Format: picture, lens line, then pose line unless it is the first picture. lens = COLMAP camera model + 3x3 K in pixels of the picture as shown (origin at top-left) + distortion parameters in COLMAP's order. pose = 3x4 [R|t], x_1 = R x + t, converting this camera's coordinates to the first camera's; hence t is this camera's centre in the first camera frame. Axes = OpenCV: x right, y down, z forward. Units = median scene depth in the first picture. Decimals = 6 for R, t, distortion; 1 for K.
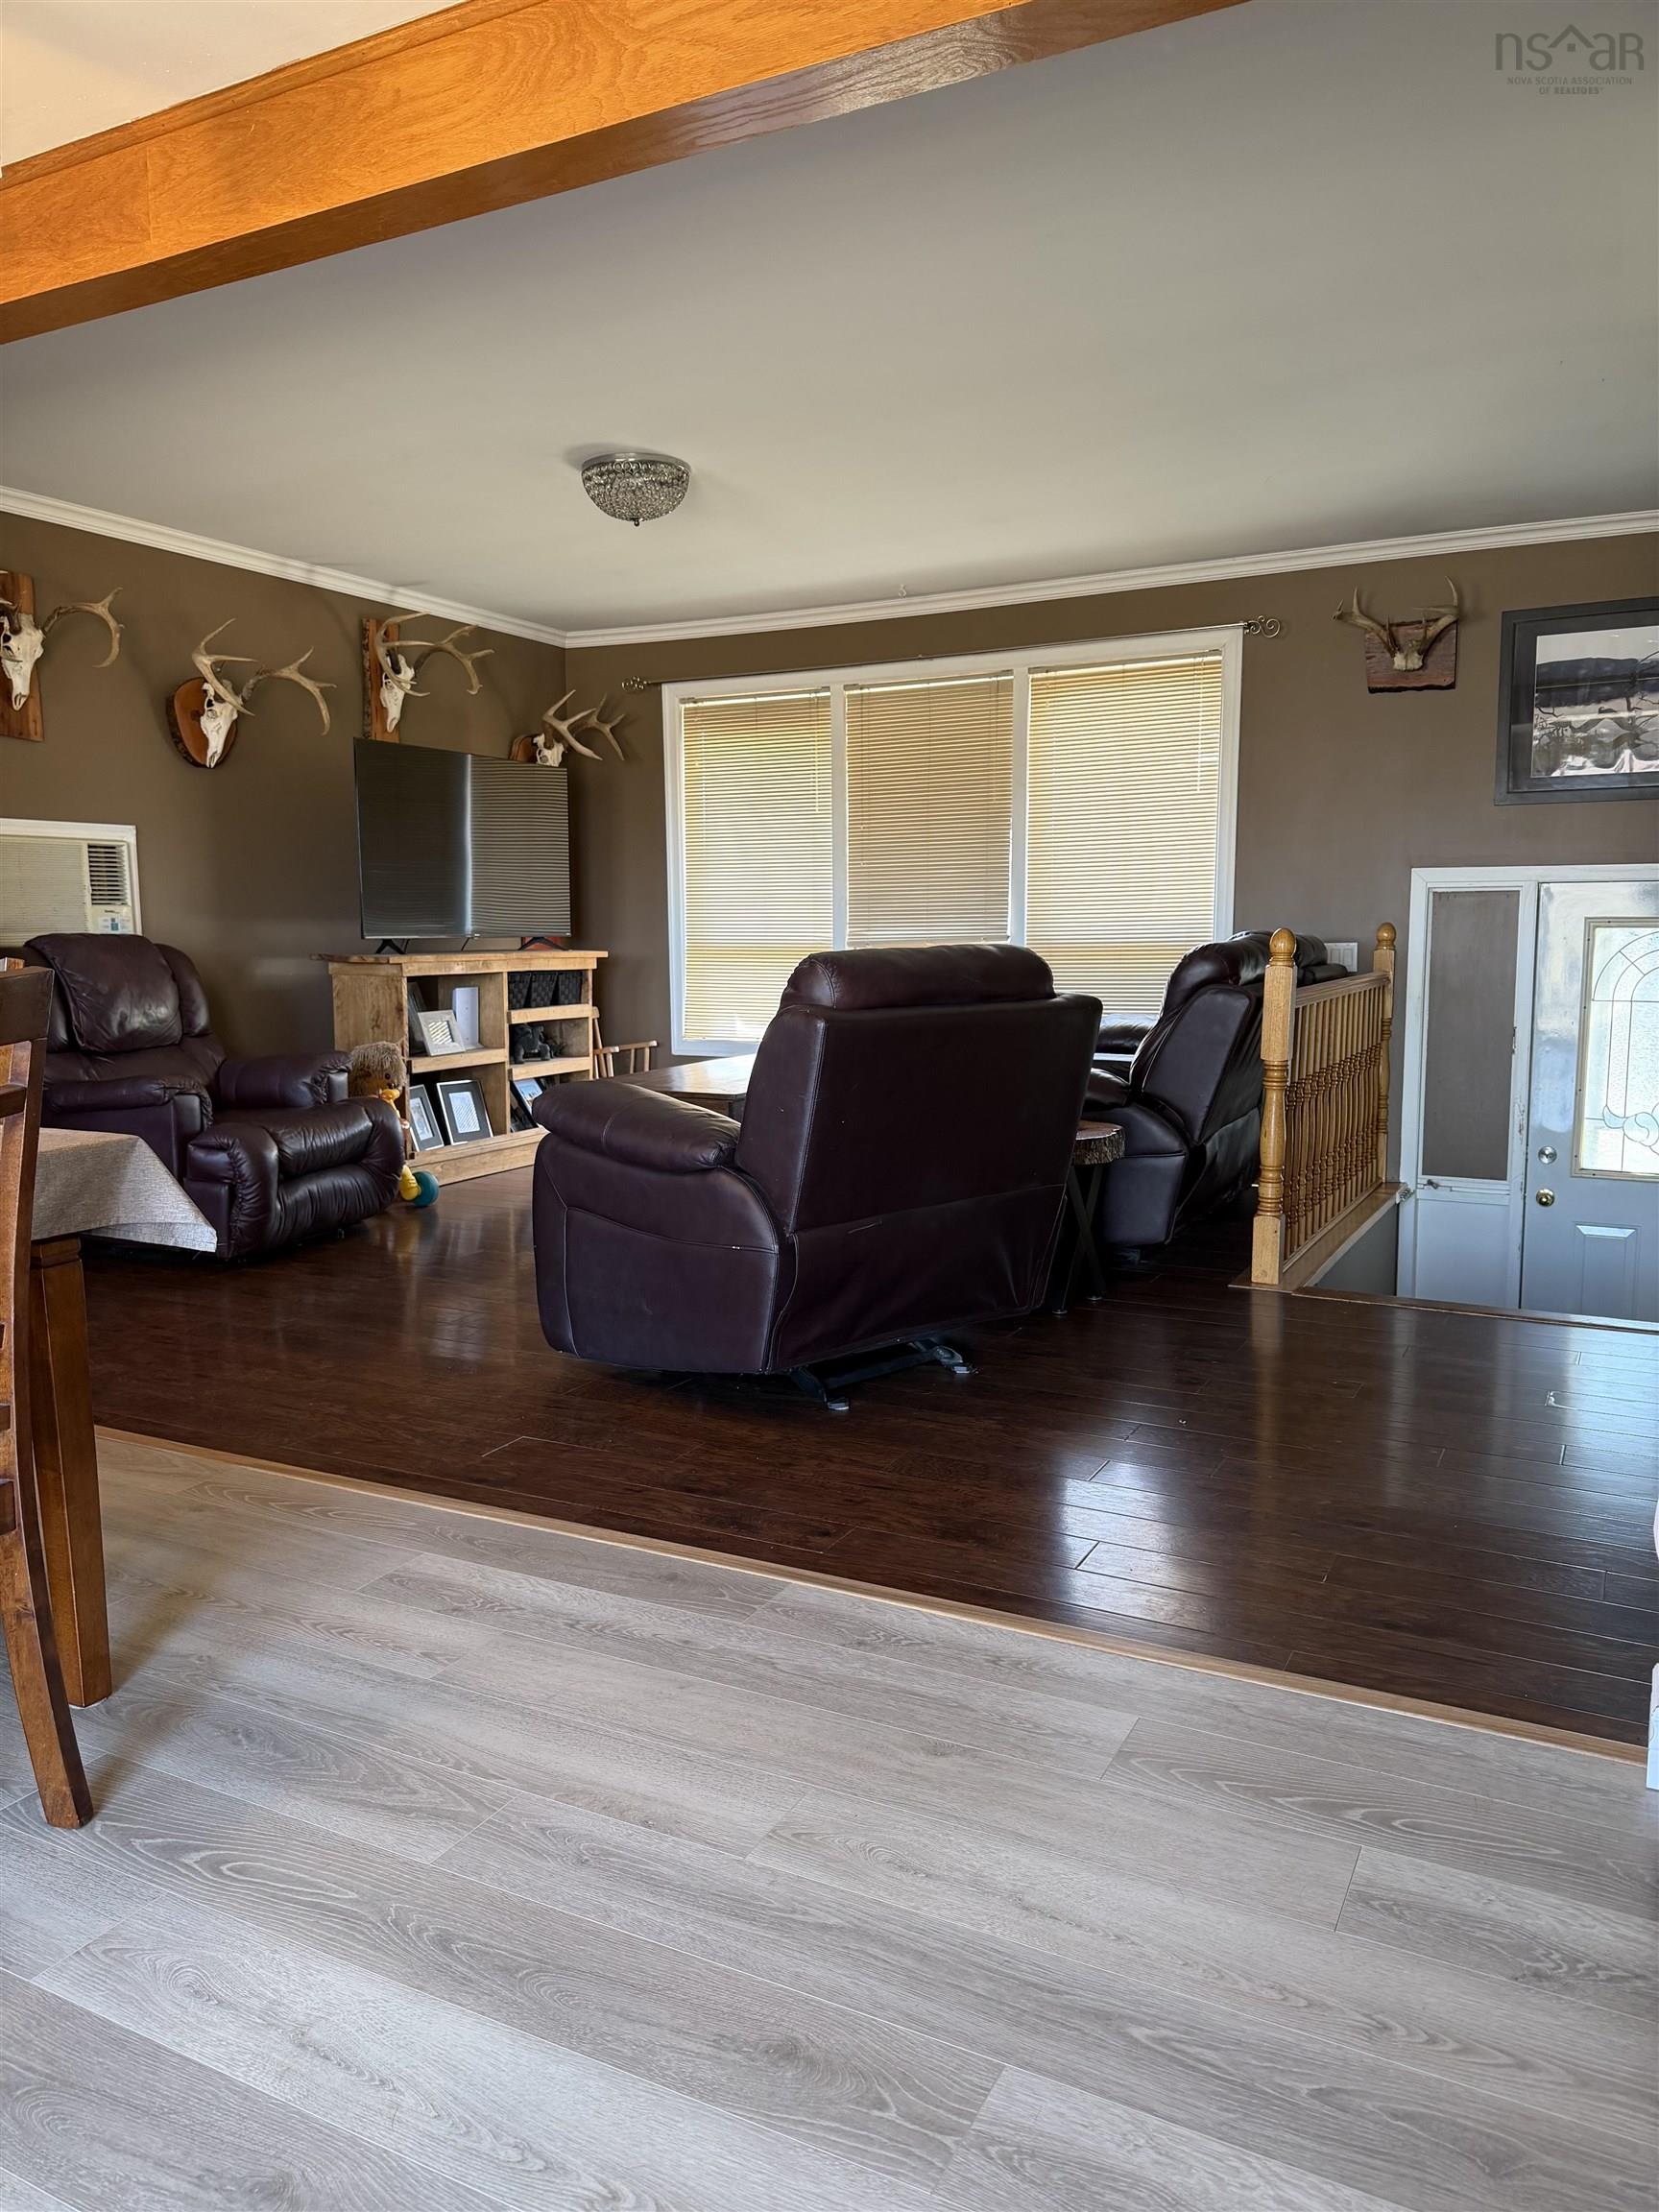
lens RADIAL K [[1572.4, 0, 837.4], [0, 1572.4, 1112.3], [0, 0, 1]] dist [0.008354, -0.004844]
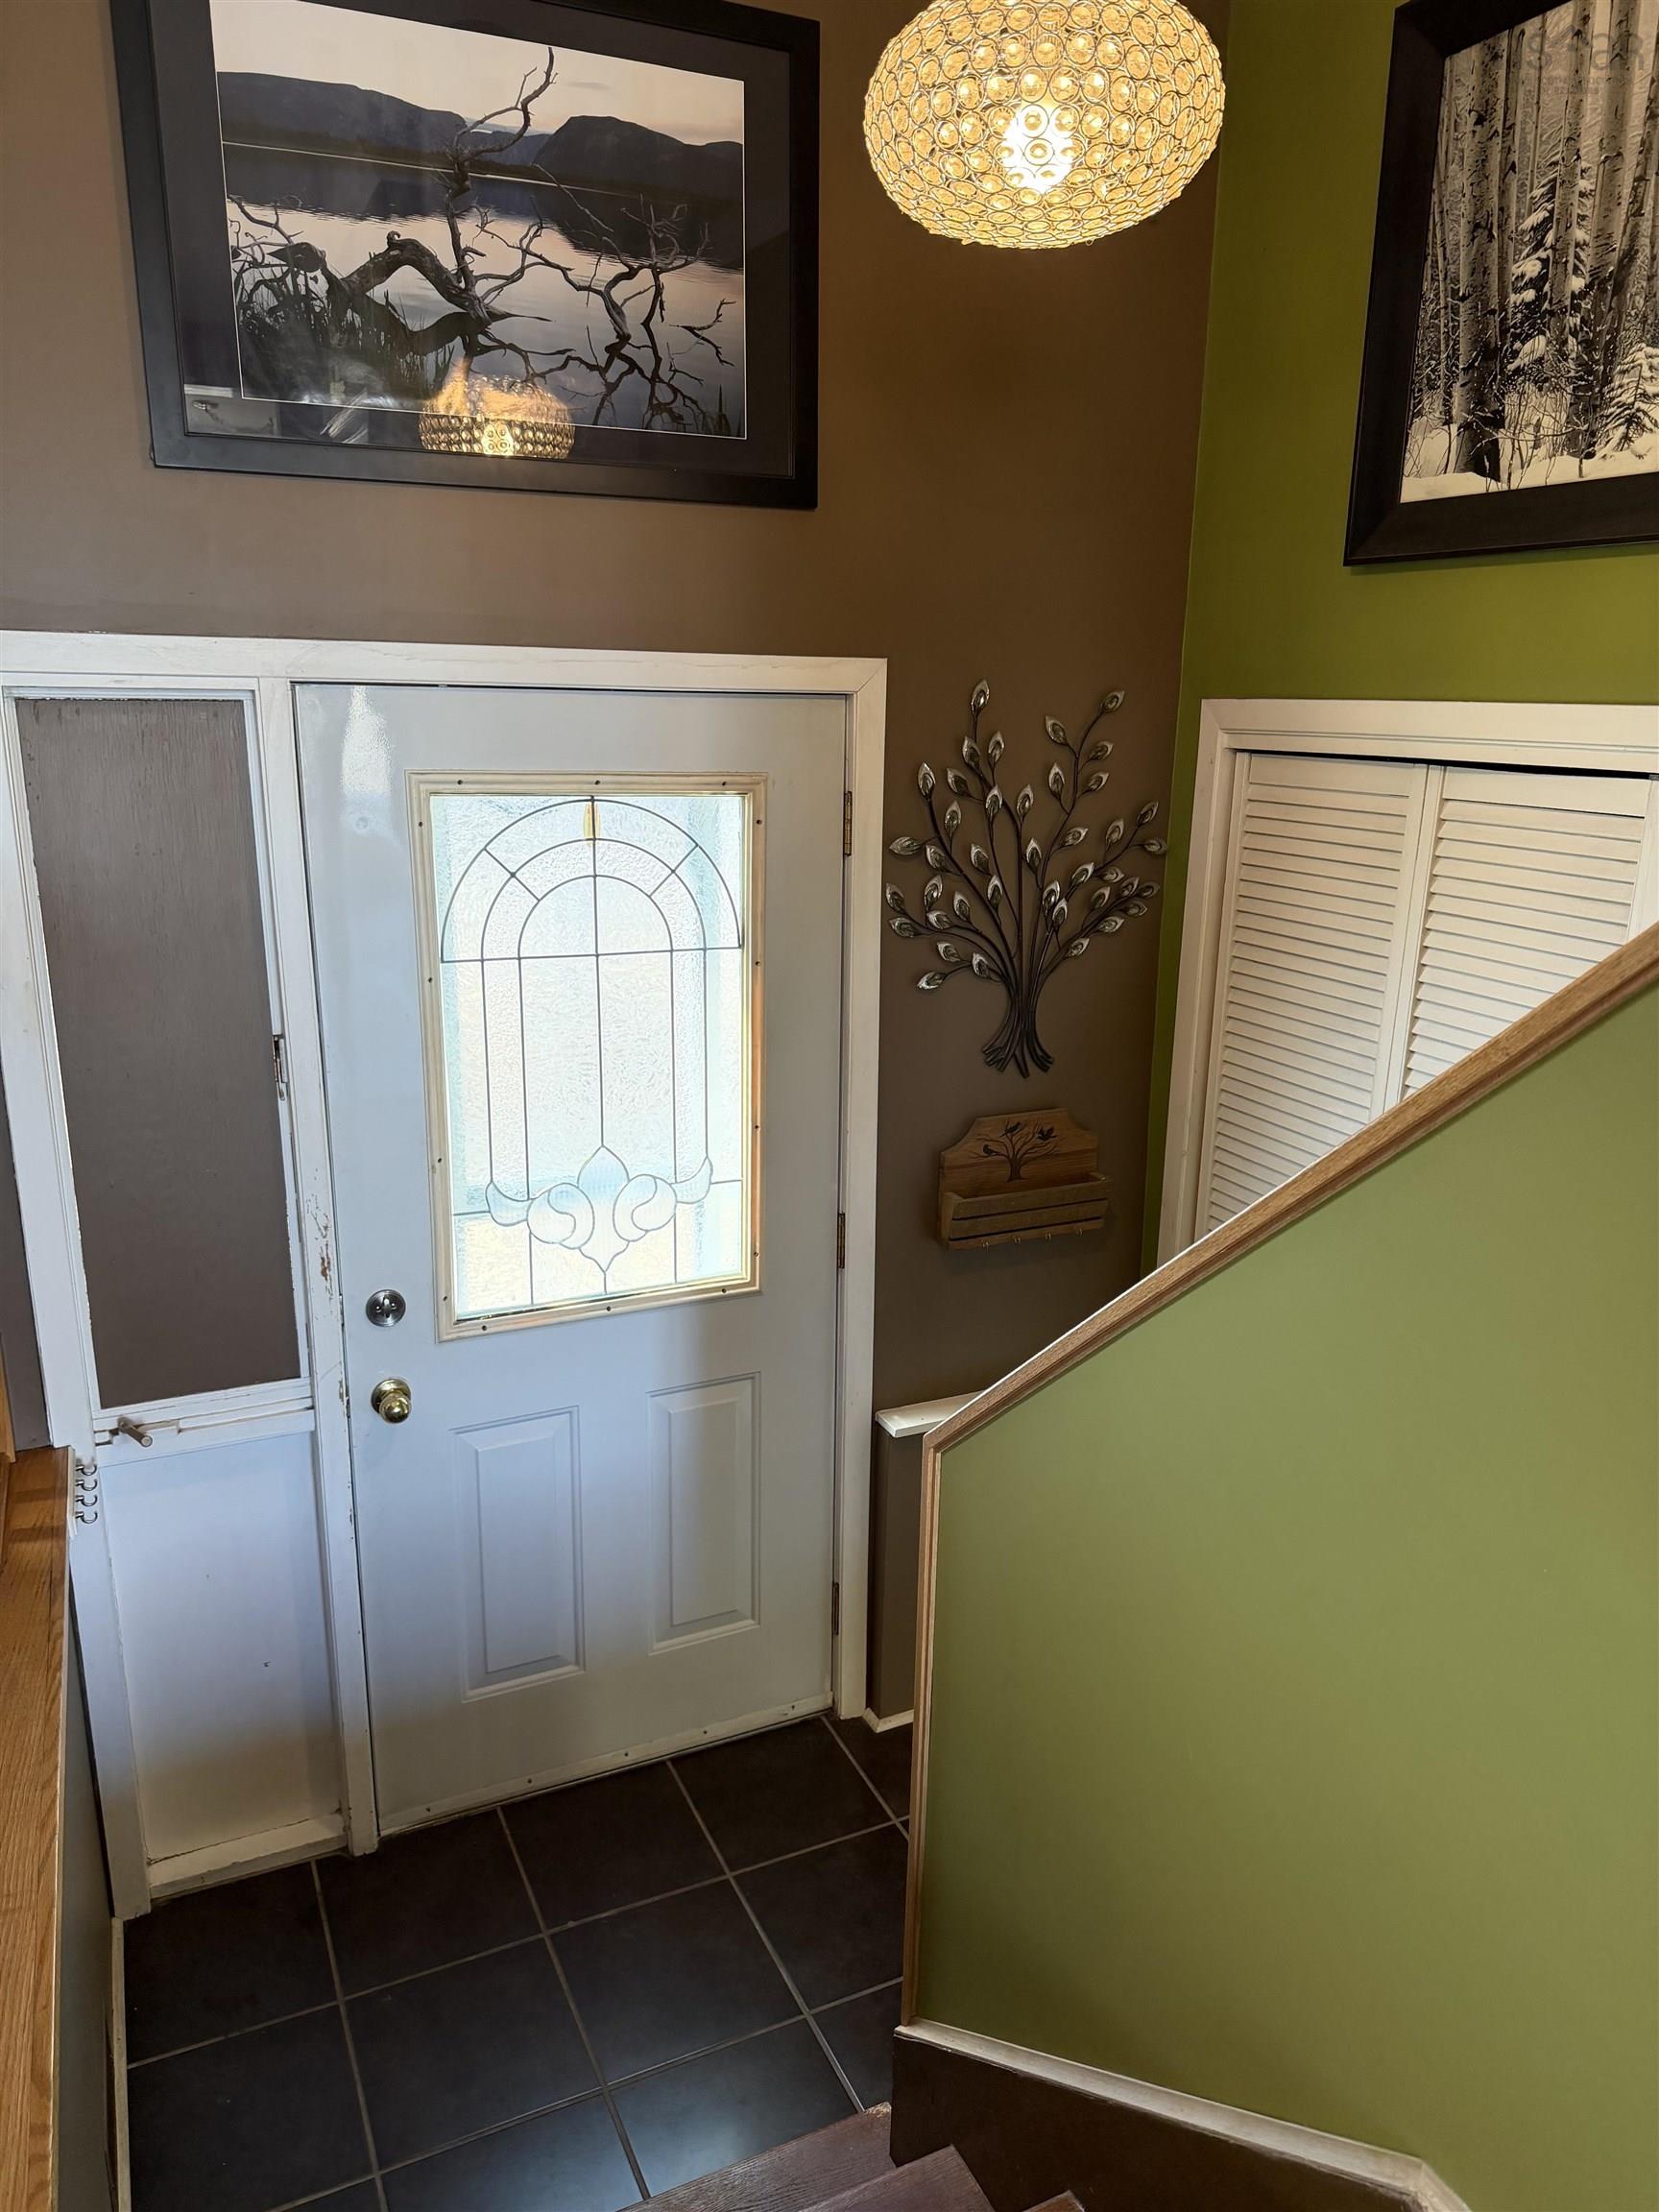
lens RADIAL K [[1572.4, 0, 840.7], [0, 1572.4, 1101.1], [0, 0, 1]] dist [0.008354, -0.004844]
pose [[0.609330, -0.187835, 0.770347, 0.198510], [0.080437, 0.981167, 0.175615, -0.098886], [-0.788826, -0.045043, 0.612964, 0.632580]]
